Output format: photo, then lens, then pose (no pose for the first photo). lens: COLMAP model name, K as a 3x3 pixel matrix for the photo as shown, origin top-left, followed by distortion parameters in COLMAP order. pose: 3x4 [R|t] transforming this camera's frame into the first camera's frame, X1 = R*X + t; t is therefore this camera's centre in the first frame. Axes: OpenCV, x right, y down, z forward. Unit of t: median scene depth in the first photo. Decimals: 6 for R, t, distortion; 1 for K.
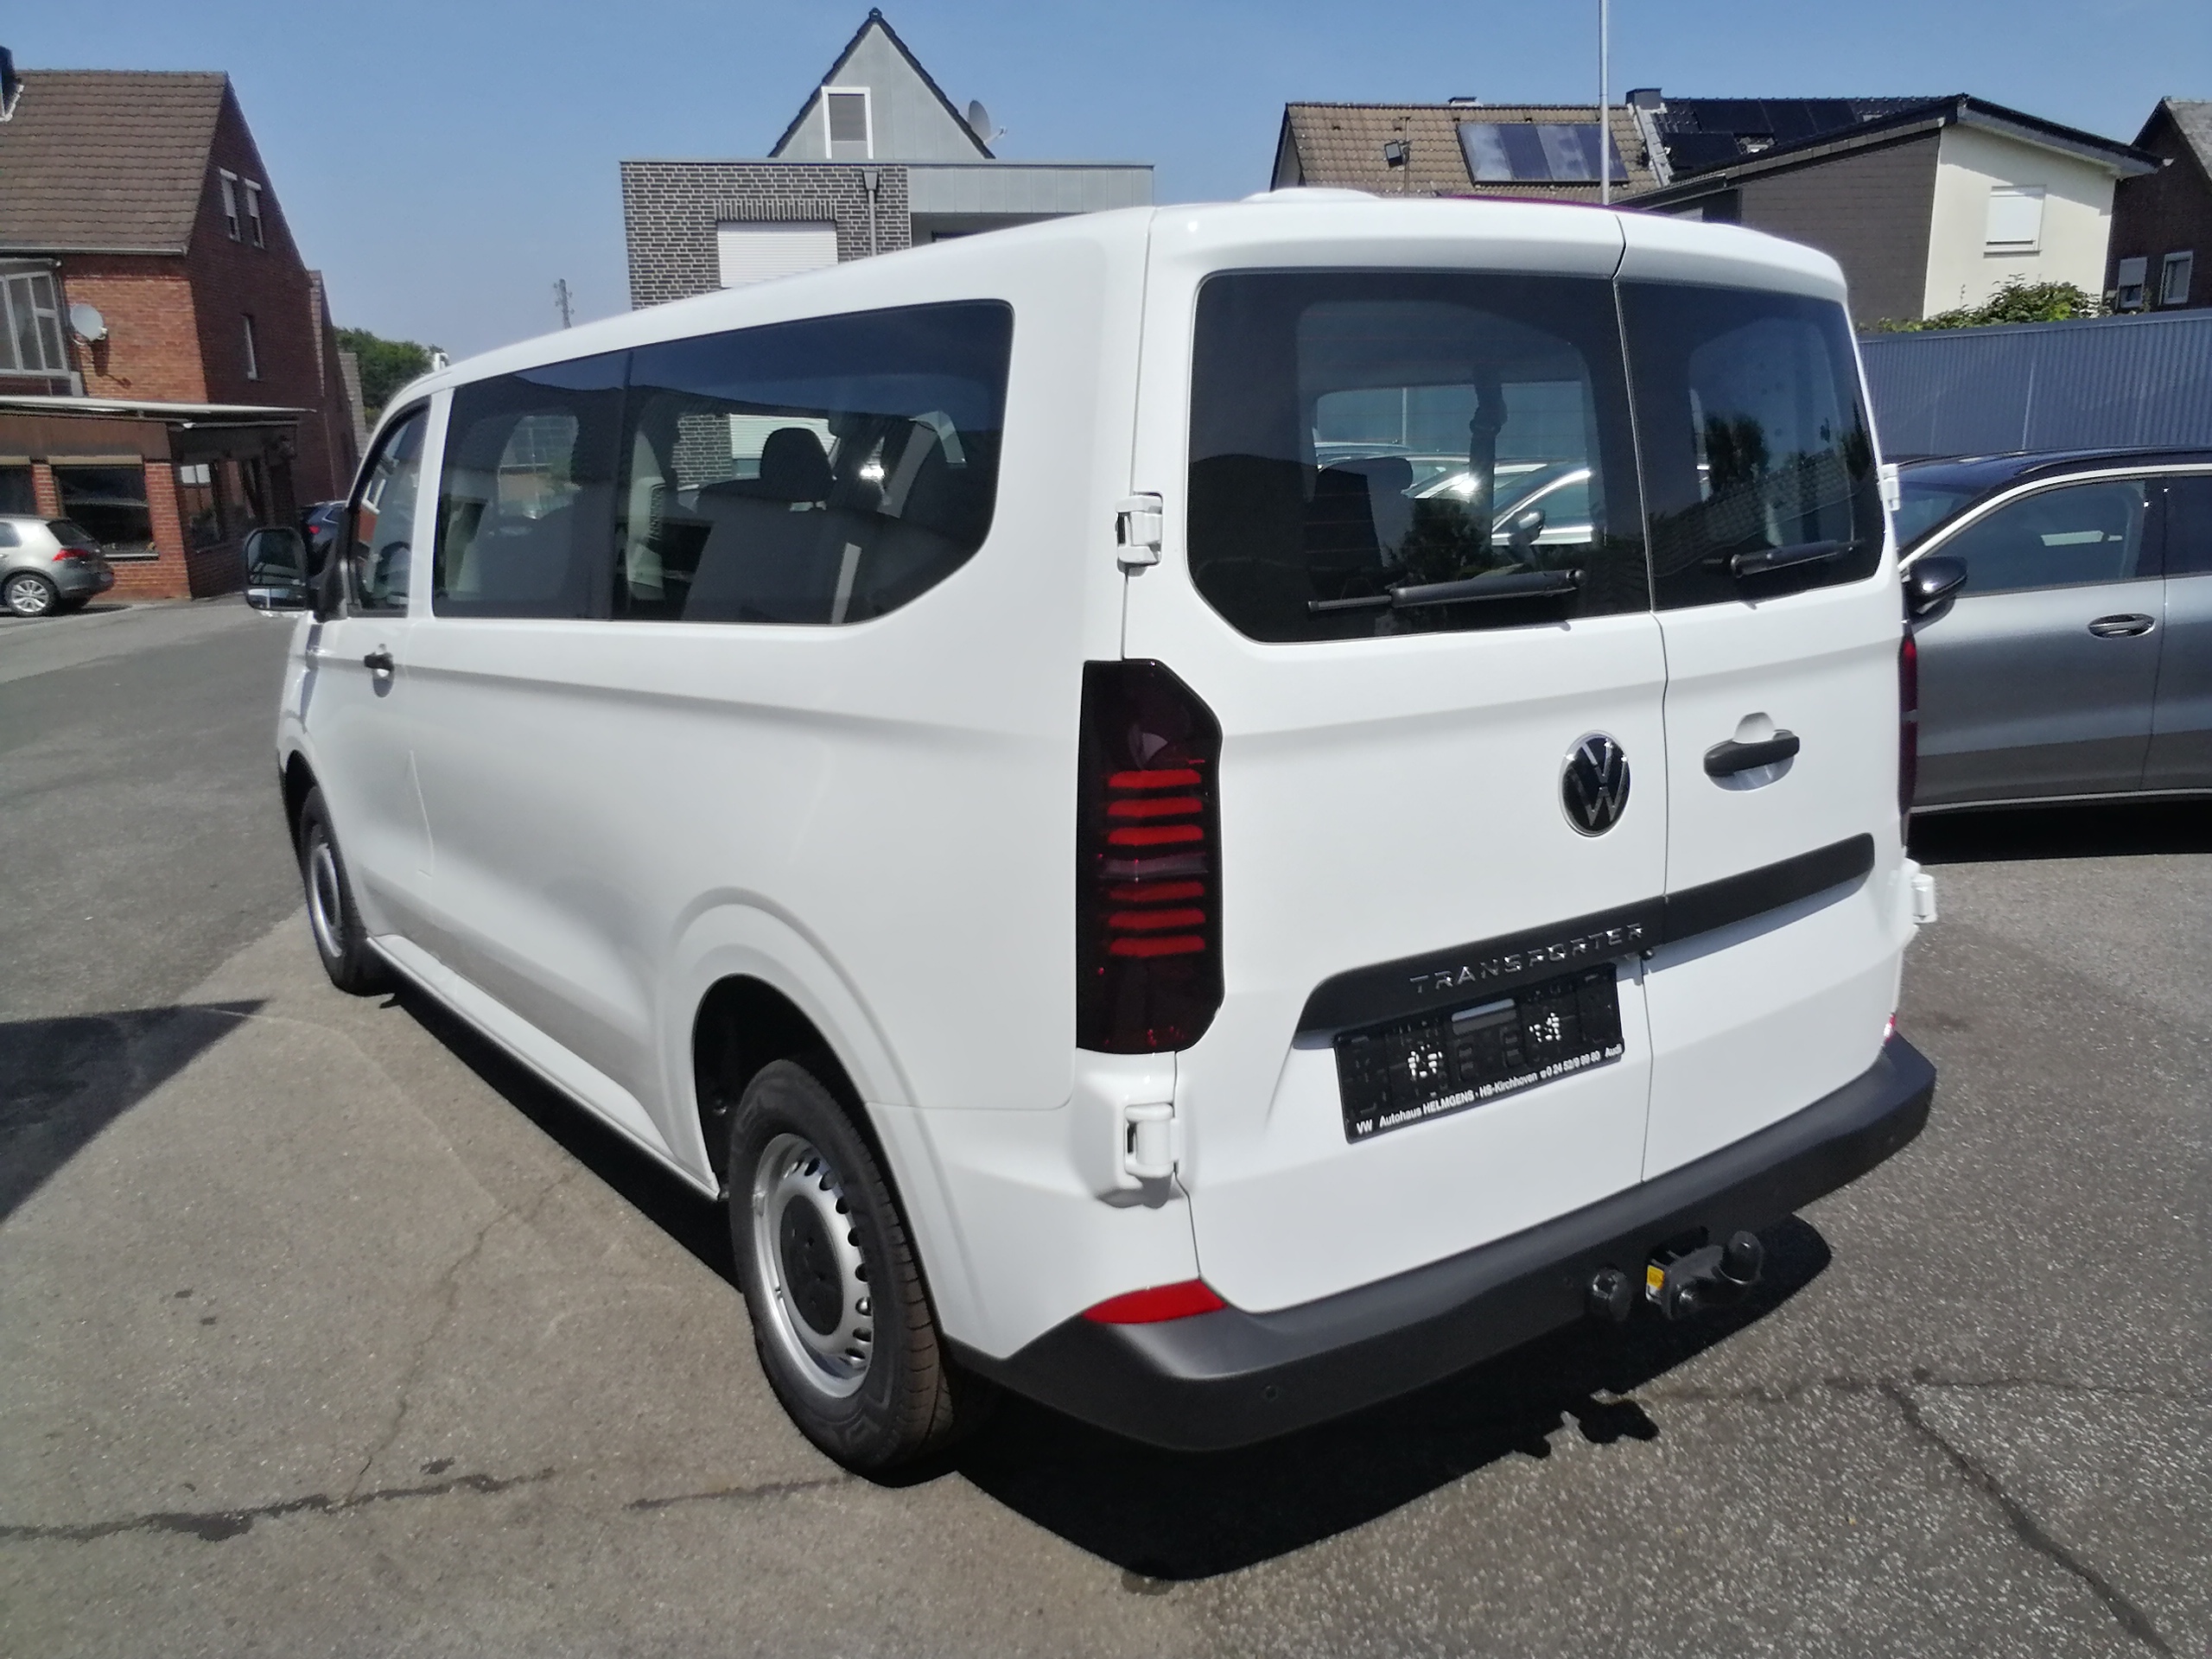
lens RADIAL K [[1742.0, 0, 1103.9], [0, 1742.0, 820.0], [0, 0, 1]] dist [-0.009412, 0.068038]
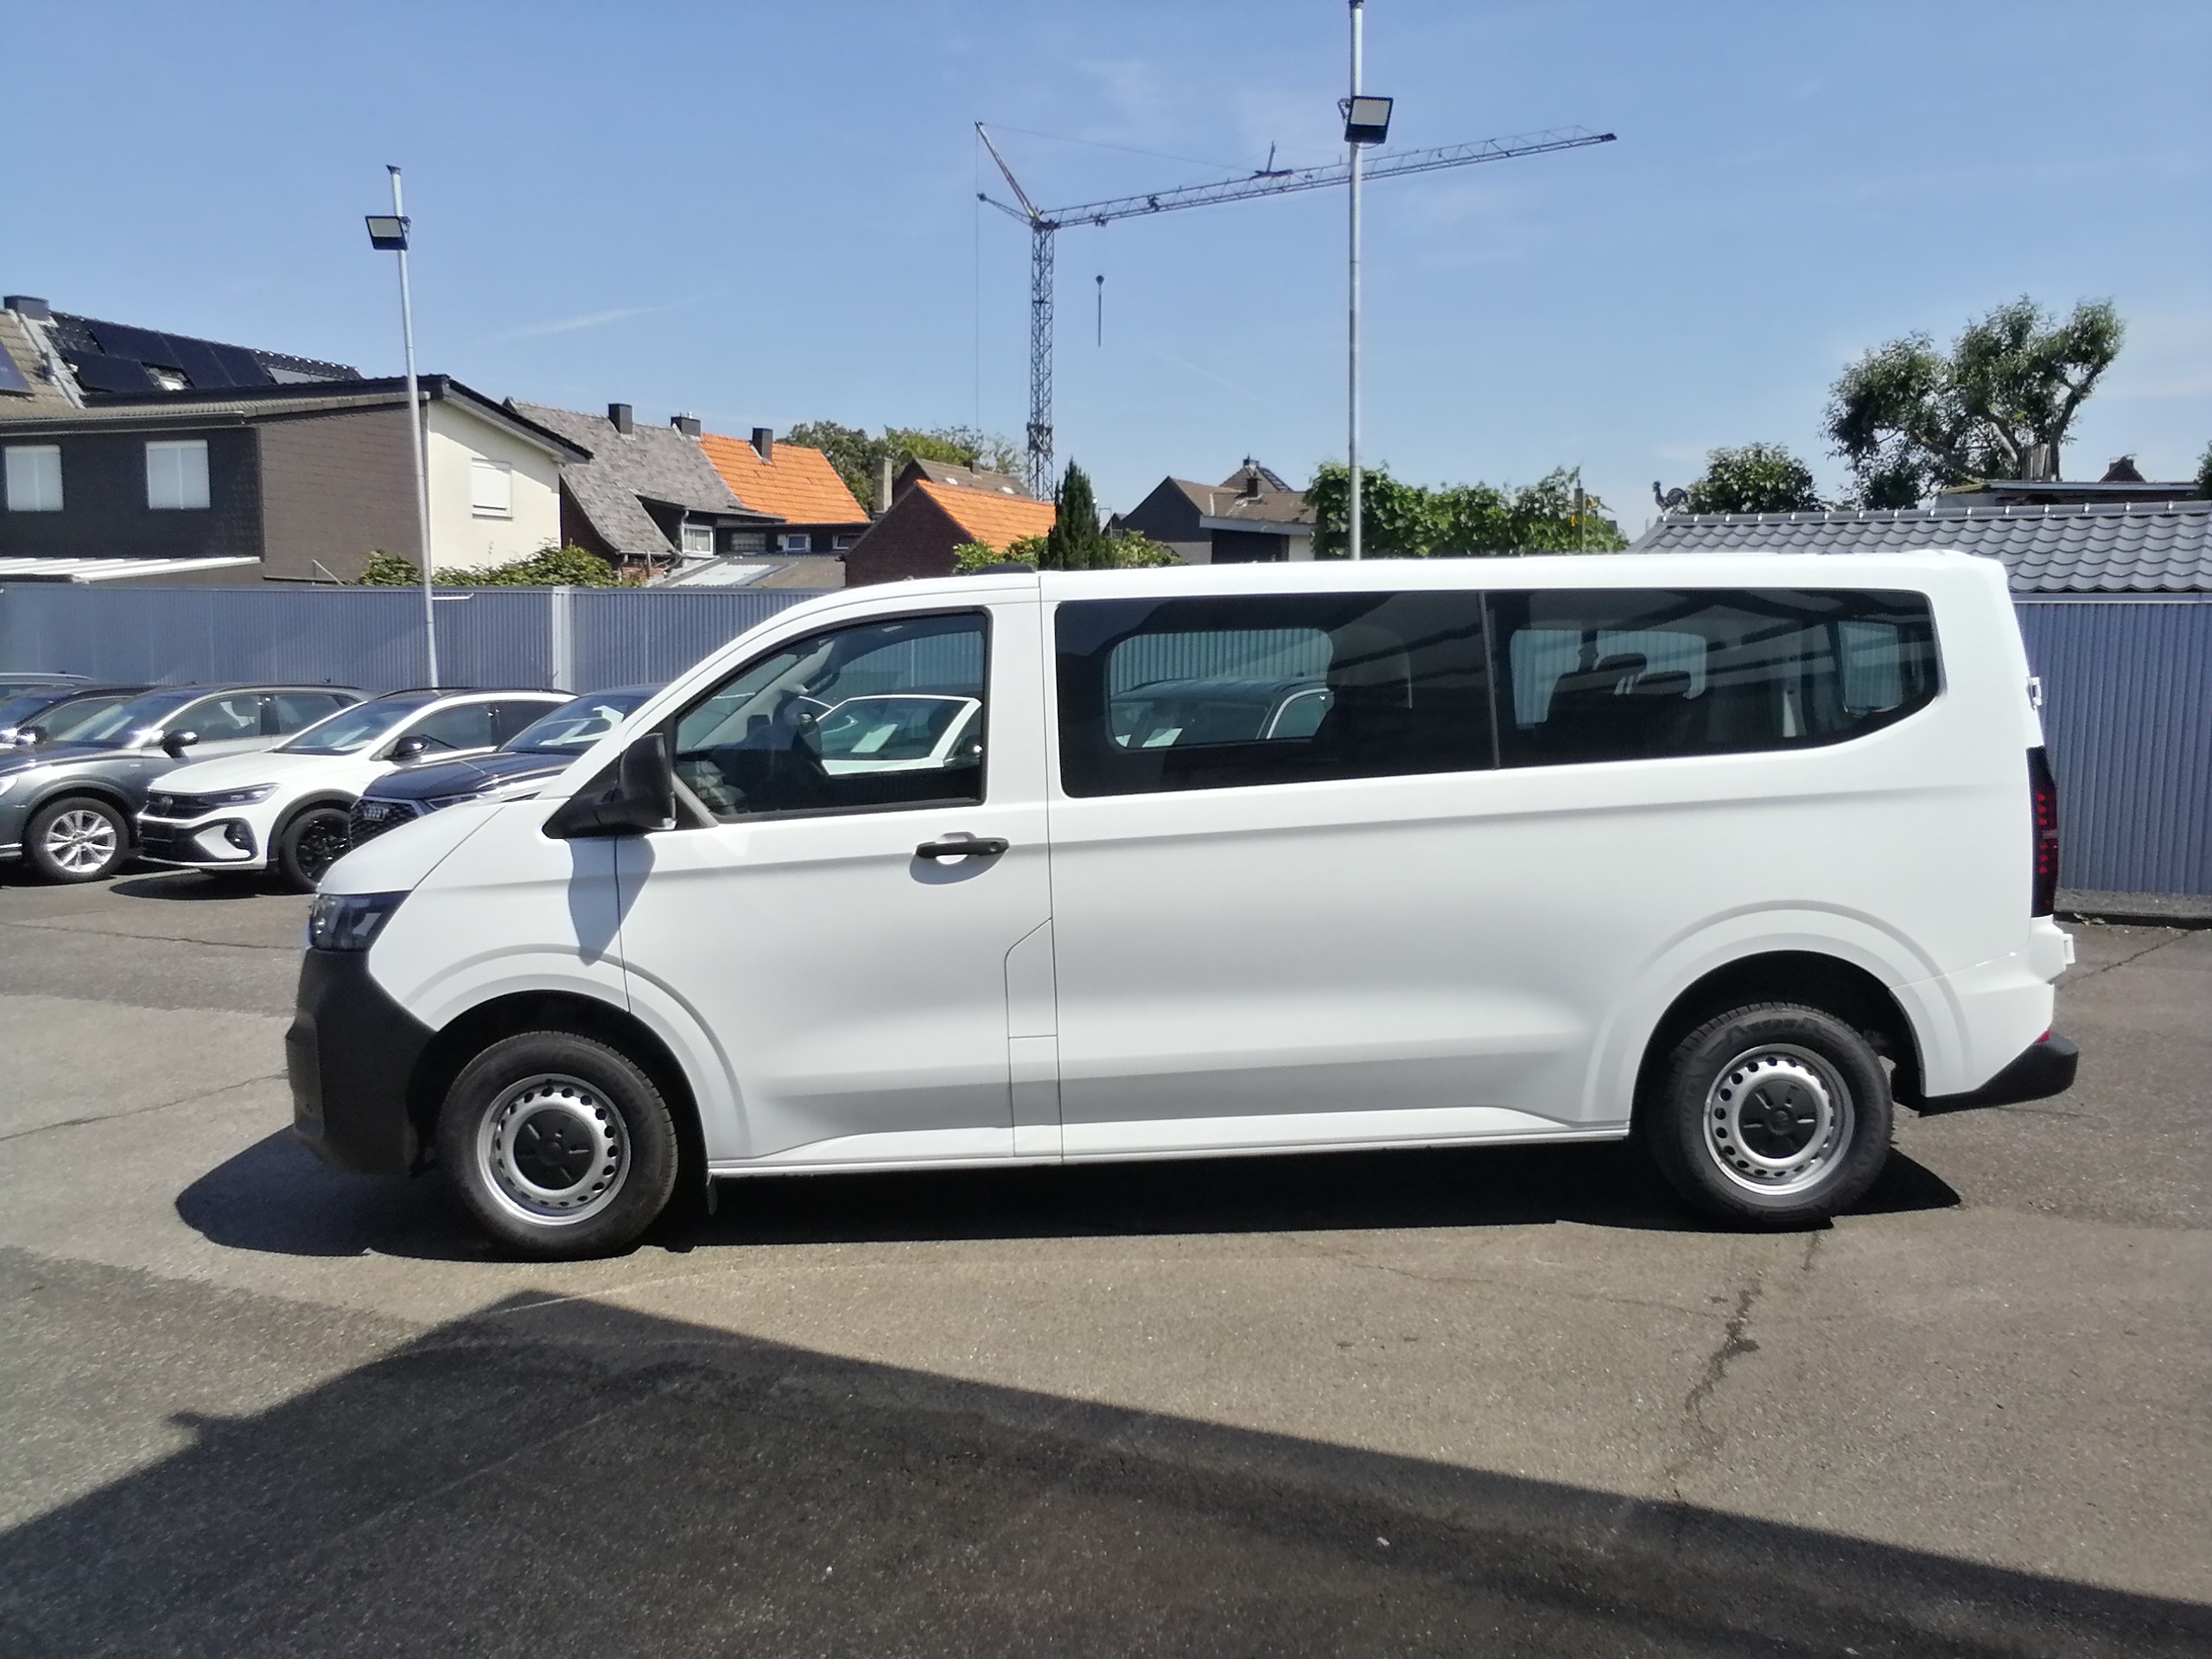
lens RADIAL K [[1729.2, 0, 1185.9], [0, 1729.2, 826.6], [0, 0, 1]] dist [-0.004200, 0.073874]
pose [[0.570606, -0.060657, 0.818981, -1.497114], [0.166821, 0.985037, -0.043273, -0.043021], [-0.804102, 0.161314, 0.572187, 0.345668]]
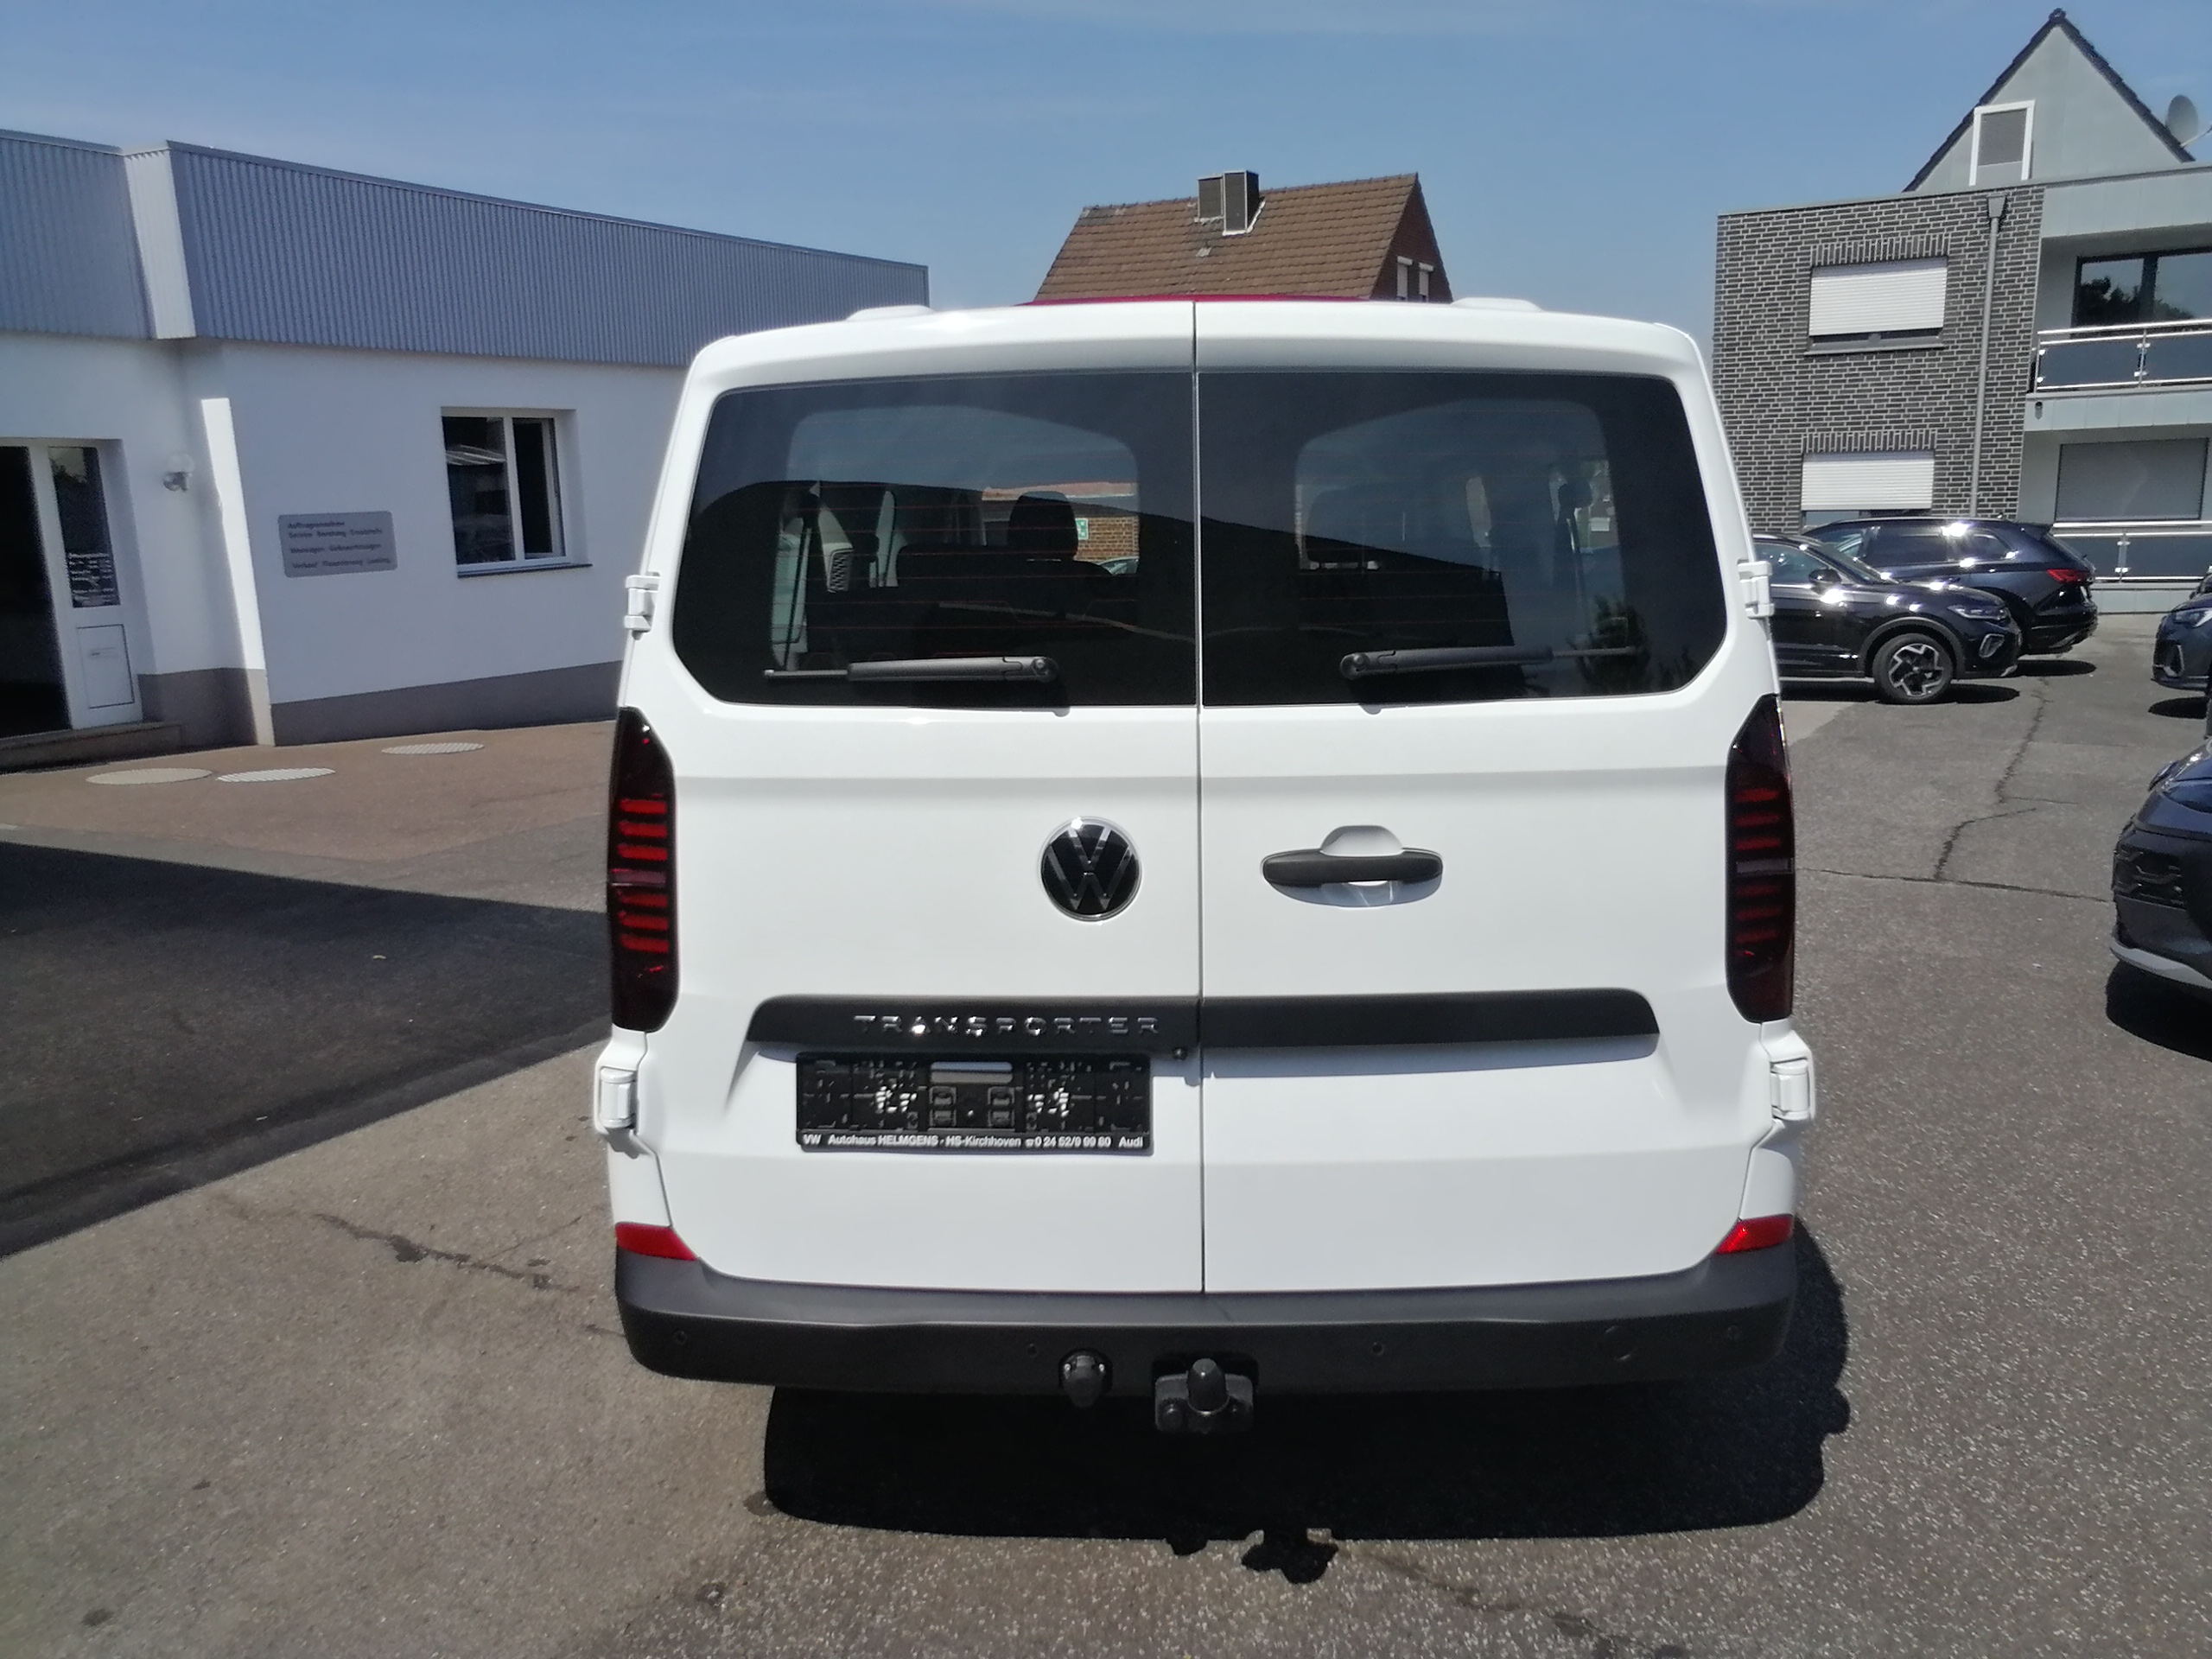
lens RADIAL K [[1712.8, 0, 1106.7], [0, 1712.8, 832.3], [0, 0, 1]] dist [0.000308, 0.060637]
pose [[0.792574, 0.122654, -0.597312, 0.583002], [-0.132842, 0.990765, 0.027178, -0.046754], [0.595129, 0.057808, 0.801548, 0.135085]]
